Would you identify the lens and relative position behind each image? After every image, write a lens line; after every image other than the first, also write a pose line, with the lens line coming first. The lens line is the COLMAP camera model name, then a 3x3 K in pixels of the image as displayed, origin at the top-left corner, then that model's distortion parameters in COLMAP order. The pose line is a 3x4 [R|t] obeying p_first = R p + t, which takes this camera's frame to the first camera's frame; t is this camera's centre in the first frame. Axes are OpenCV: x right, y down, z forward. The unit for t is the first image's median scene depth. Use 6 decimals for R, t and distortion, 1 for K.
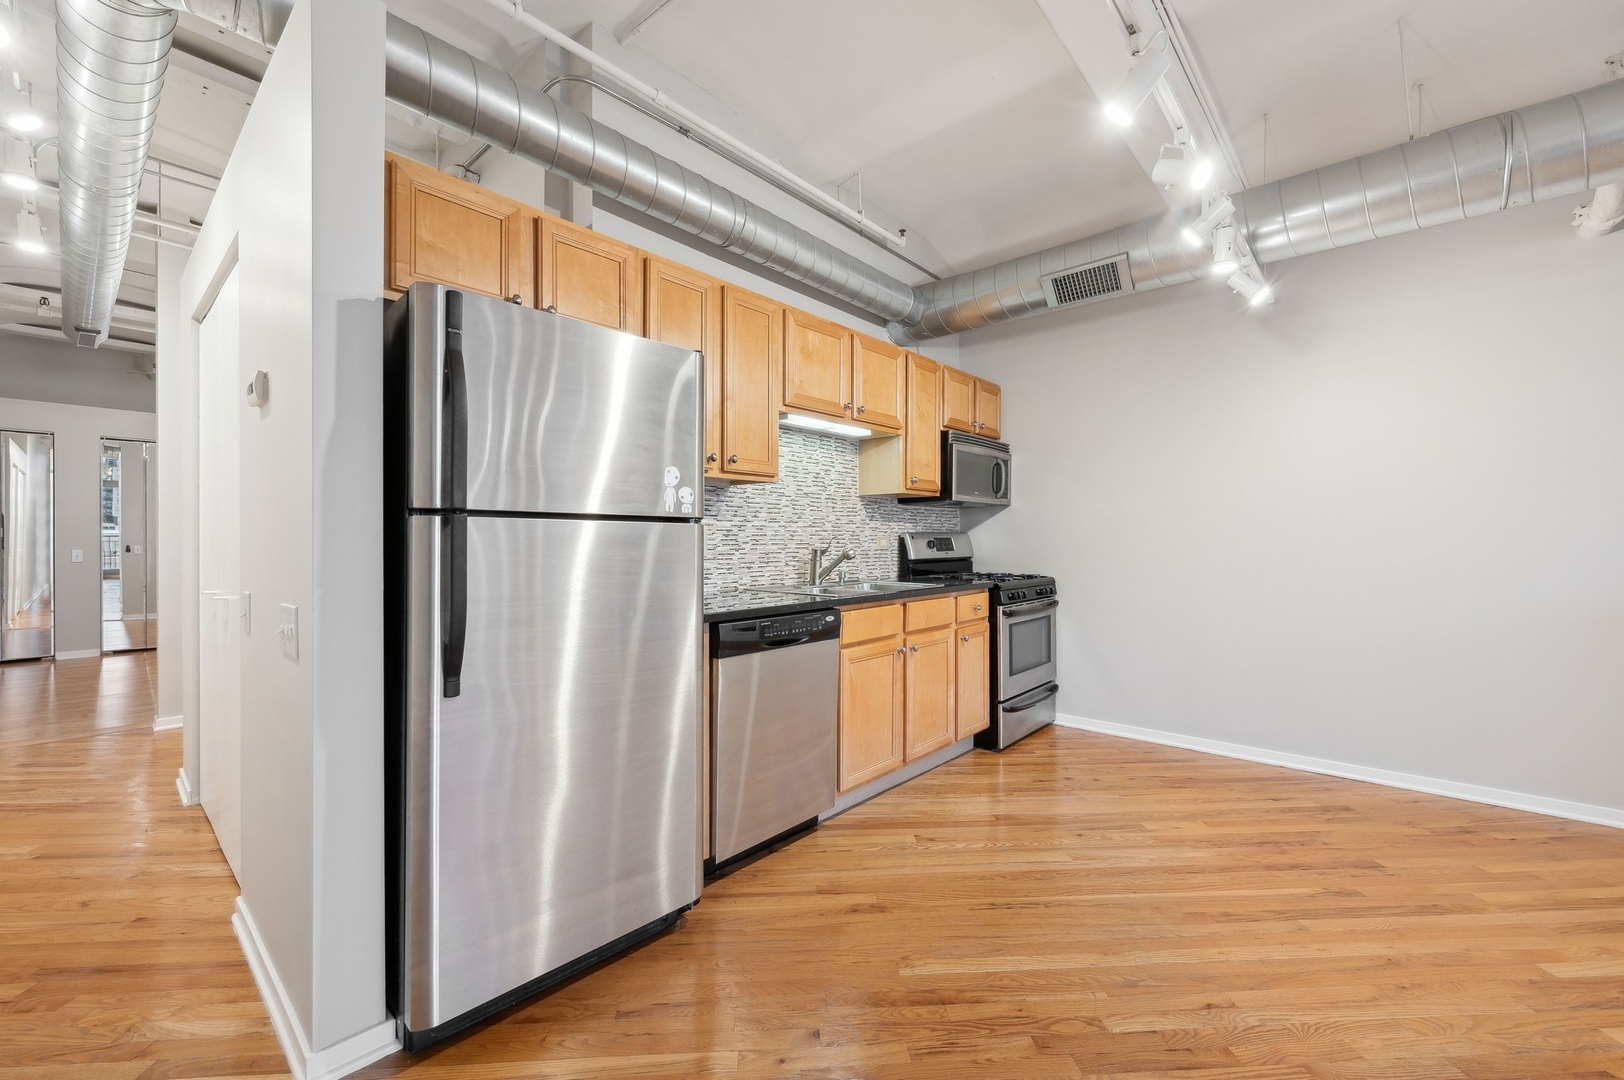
lens RADIAL K [[651.0, 0, 820.8], [0, 651.0, 533.1], [0, 0, 1]] dist [-0.000264, -0.000318]
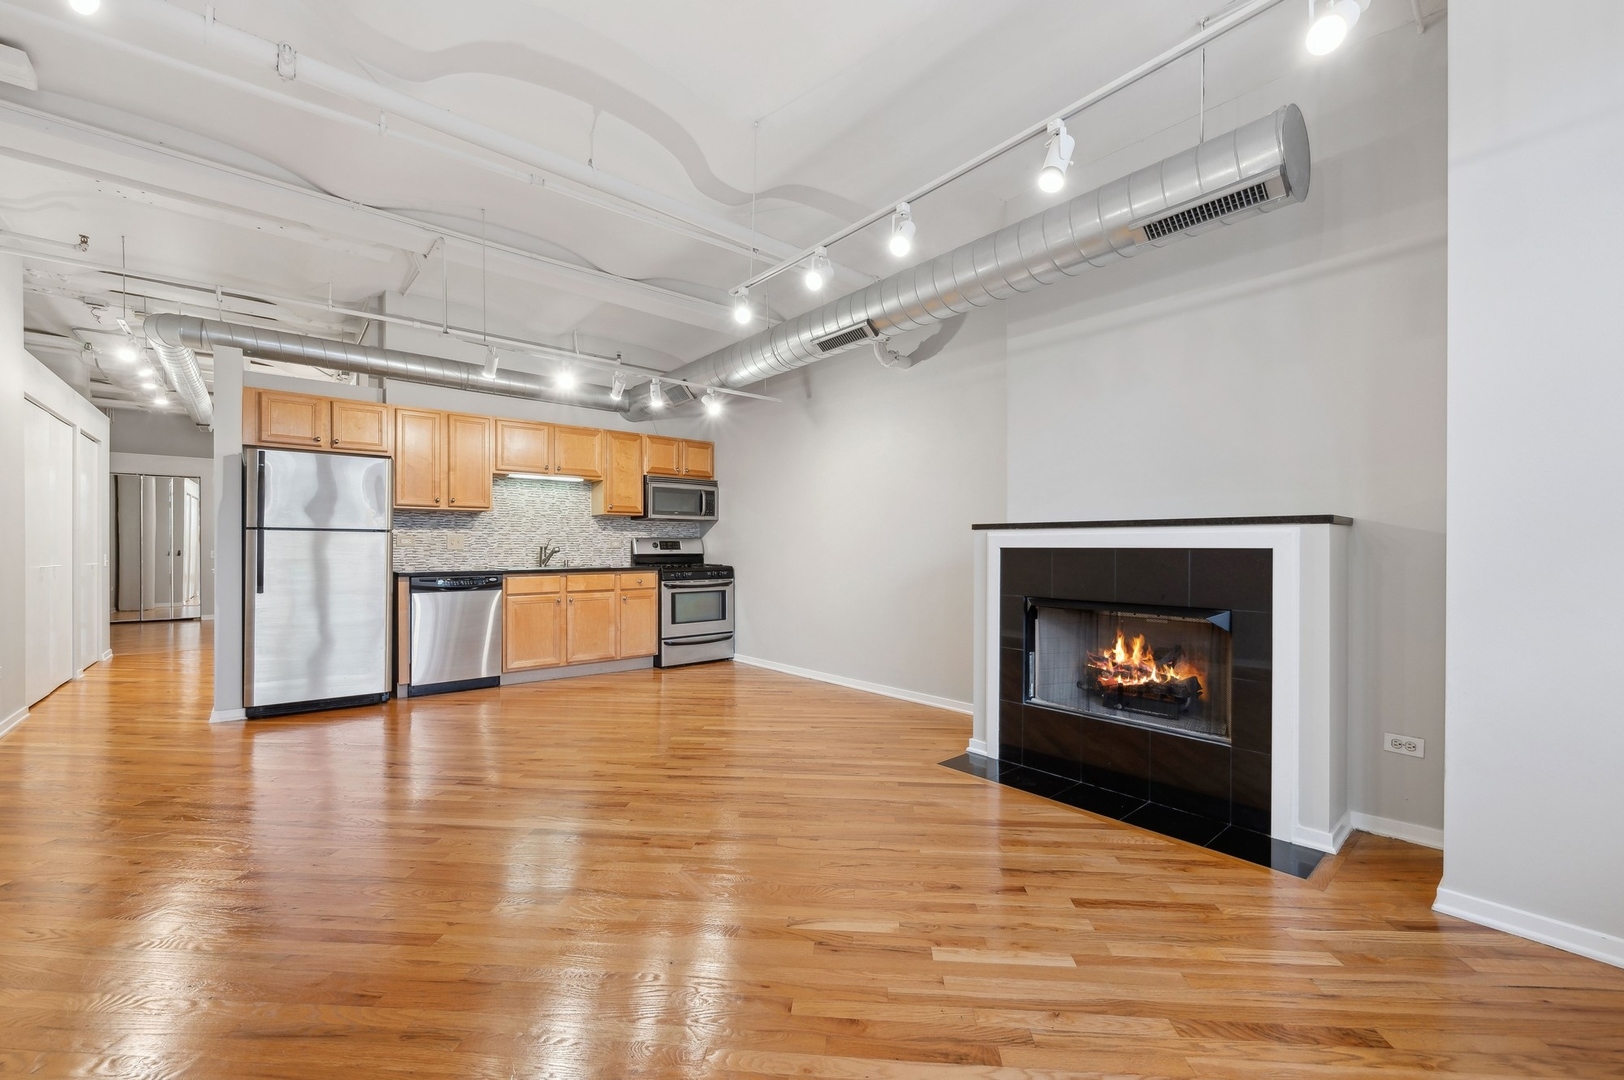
lens RADIAL K [[651.0, 0, 820.8], [0, 651.0, 533.1], [0, 0, 1]] dist [-0.000264, -0.000318]
pose [[0.989952, -0.004232, -0.141340, 0.964475], [0.002080, 0.999880, -0.015376, 0.015909], [0.141388, 0.014928, 0.989842, -0.628801]]
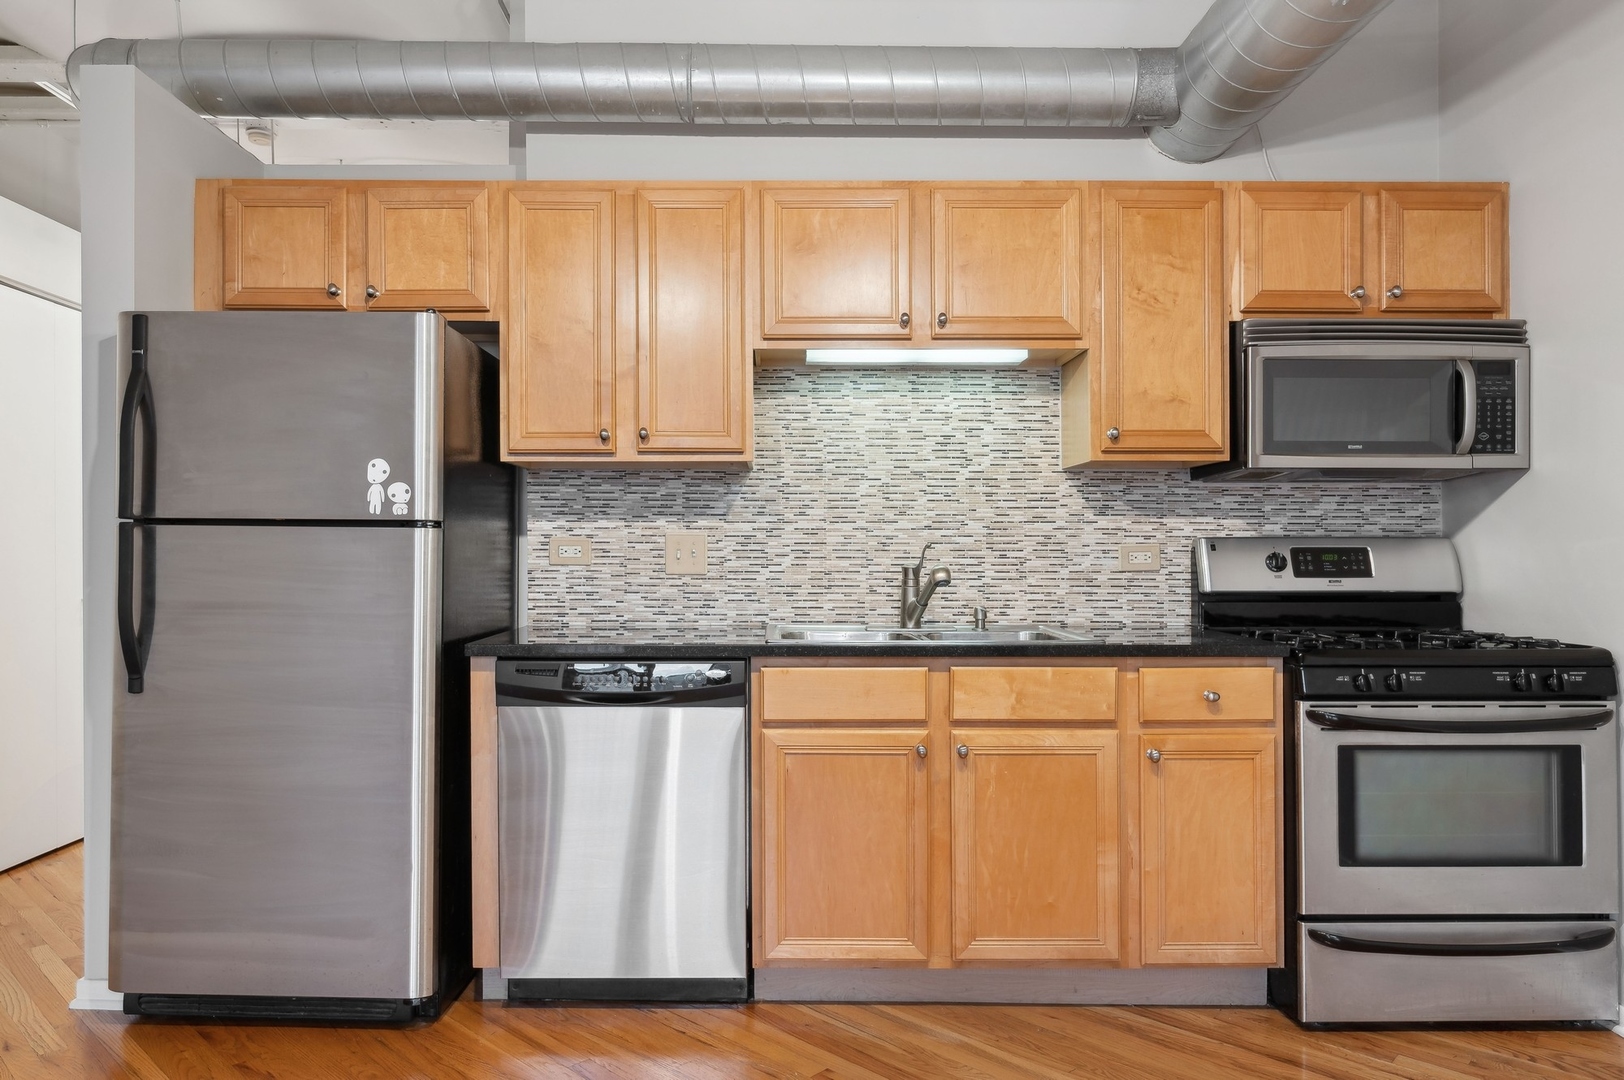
lens RADIAL K [[1063.0, 0, 780.8], [0, 1063.0, 540.8], [0, 0, 1]] dist [0.000019, 0.000389]
pose [[0.663488, -0.007125, -0.748153, 0.615137], [0.003634, 0.999974, -0.006300, 0.006509], [0.748178, 0.001461, 0.663496, 0.268209]]
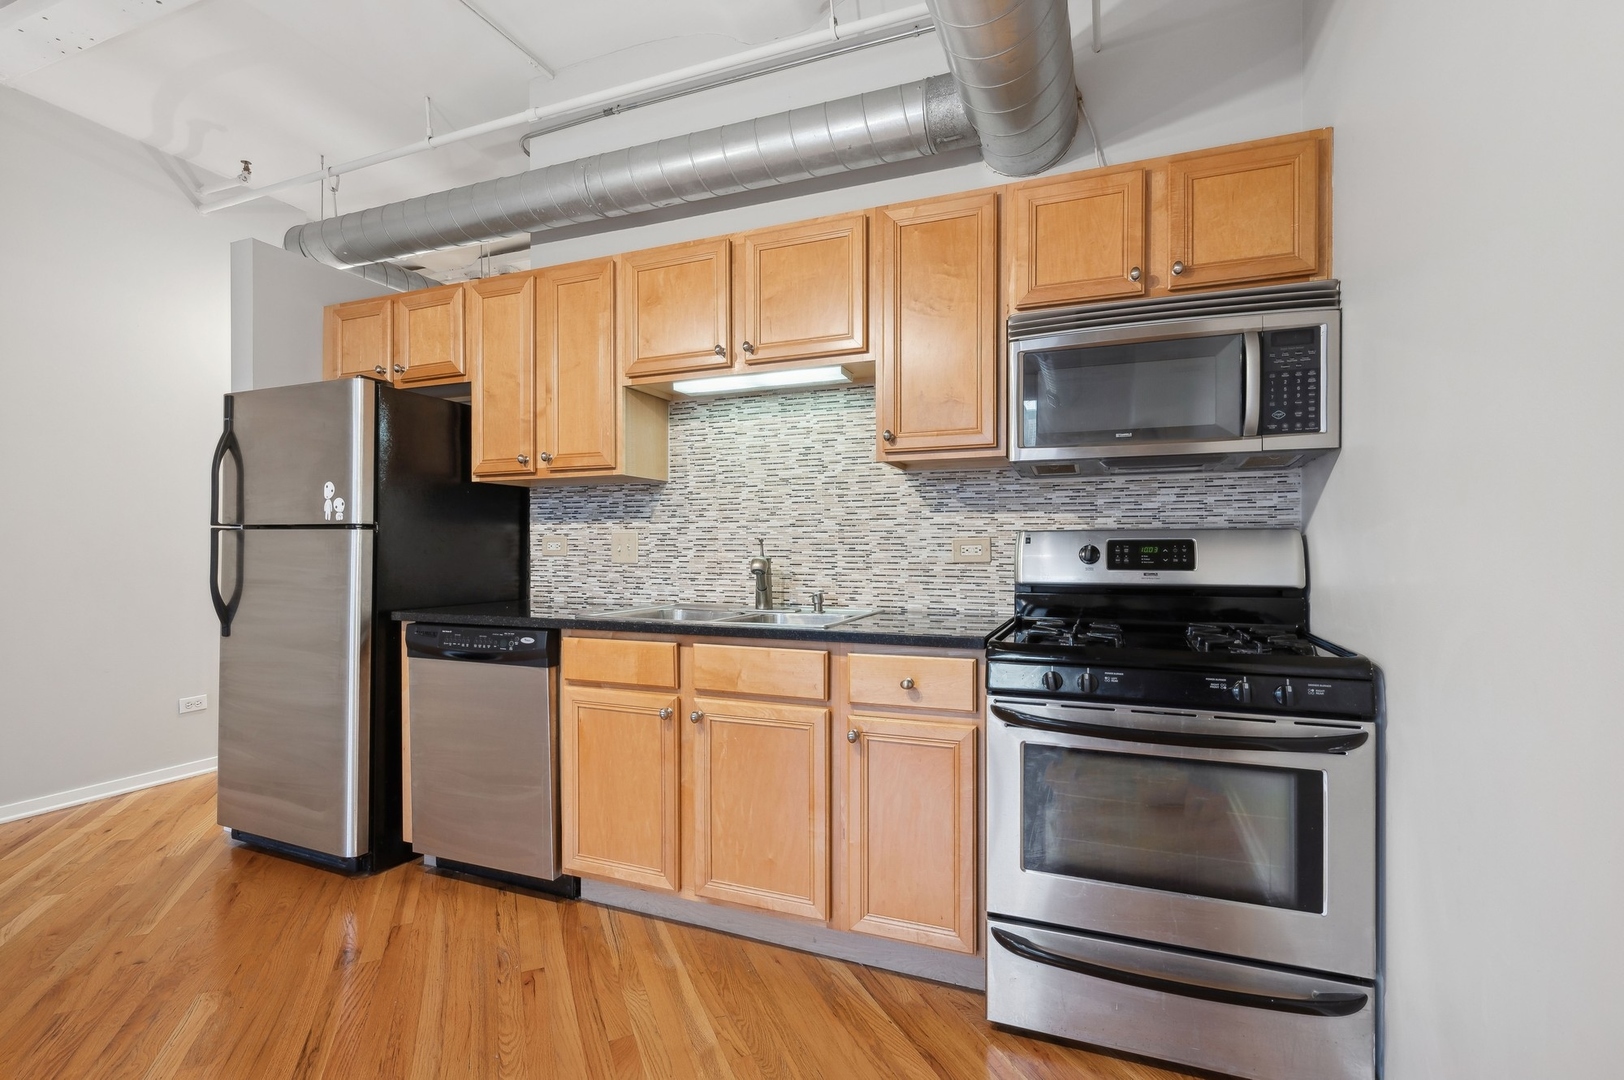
lens RADIAL K [[737.3, 0, 820.2], [0, 737.3, 547.2], [0, 0, 1]] dist [-0.001049, -0.000089]
pose [[0.335798, -0.002108, -0.941932, 0.742469], [0.006468, 0.999979, 0.000067, 0.012826], [0.941912, -0.006115, 0.335805, 0.767238]]
